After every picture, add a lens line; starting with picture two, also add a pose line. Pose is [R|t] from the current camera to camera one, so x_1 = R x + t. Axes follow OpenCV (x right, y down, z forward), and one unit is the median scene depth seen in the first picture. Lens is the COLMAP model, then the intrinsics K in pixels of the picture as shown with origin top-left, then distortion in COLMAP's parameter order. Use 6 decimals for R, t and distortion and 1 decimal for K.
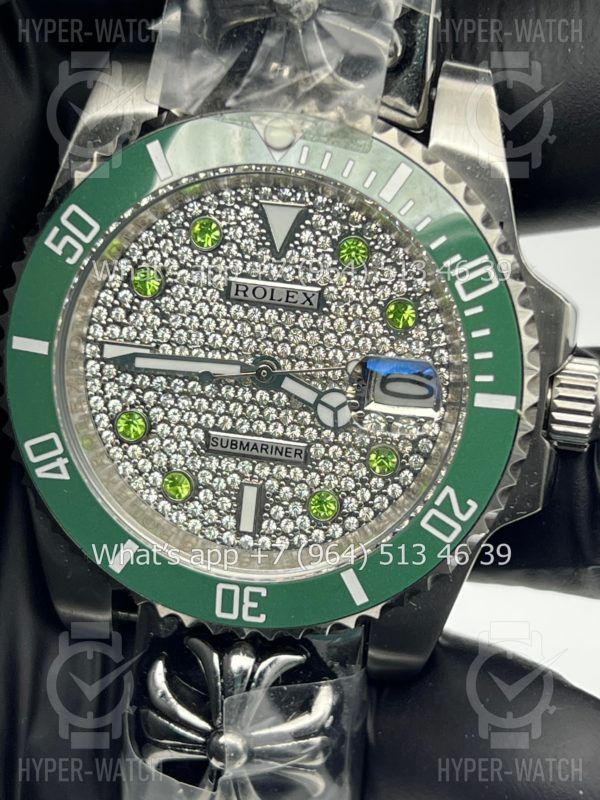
lens RADIAL K [[1881.9, 0, 301.7], [0, 1881.9, 393.9], [0, 0, 1]] dist [0.218835, 0.000000]
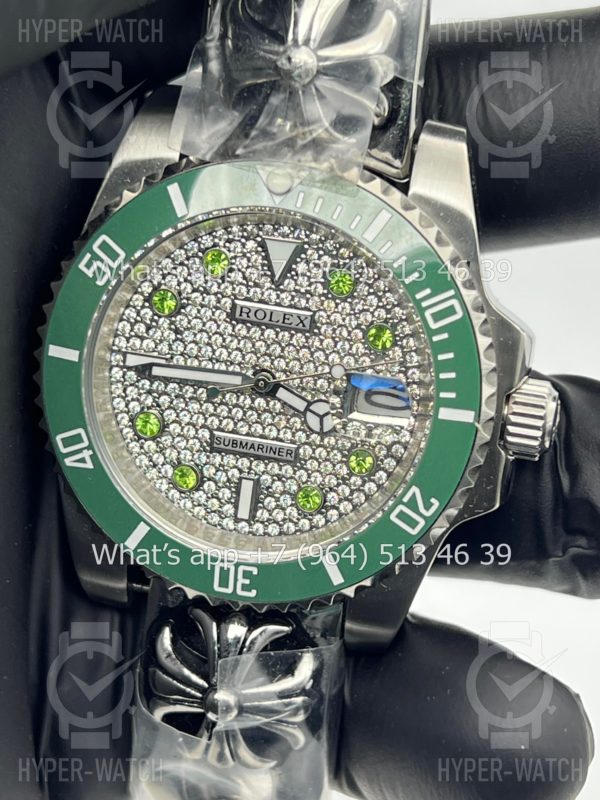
lens RADIAL K [[1881.9, 0, 299.9], [0, 1881.9, 406.2], [0, 0, 1]] dist [0.218835, 0.000000]
pose [[0.998806, 0.034818, -0.034255, 0.043971], [-0.034536, 0.999365, 0.008794, -0.008106], [0.034539, -0.007601, 0.999374, -0.165742]]
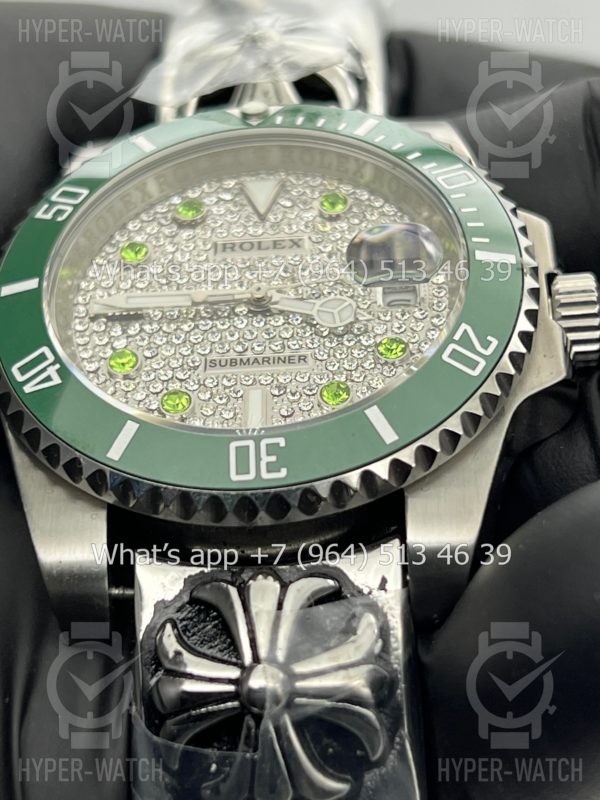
lens RADIAL K [[1881.9, 0, 296.4], [0, 1881.9, 398.8], [0, 0, 1]] dist [0.218835, 0.000000]
pose [[0.993814, -0.054691, 0.096659, -0.098443], [0.109132, 0.642333, -0.758616, 0.769011], [-0.020598, 0.764472, 0.644328, 0.406656]]
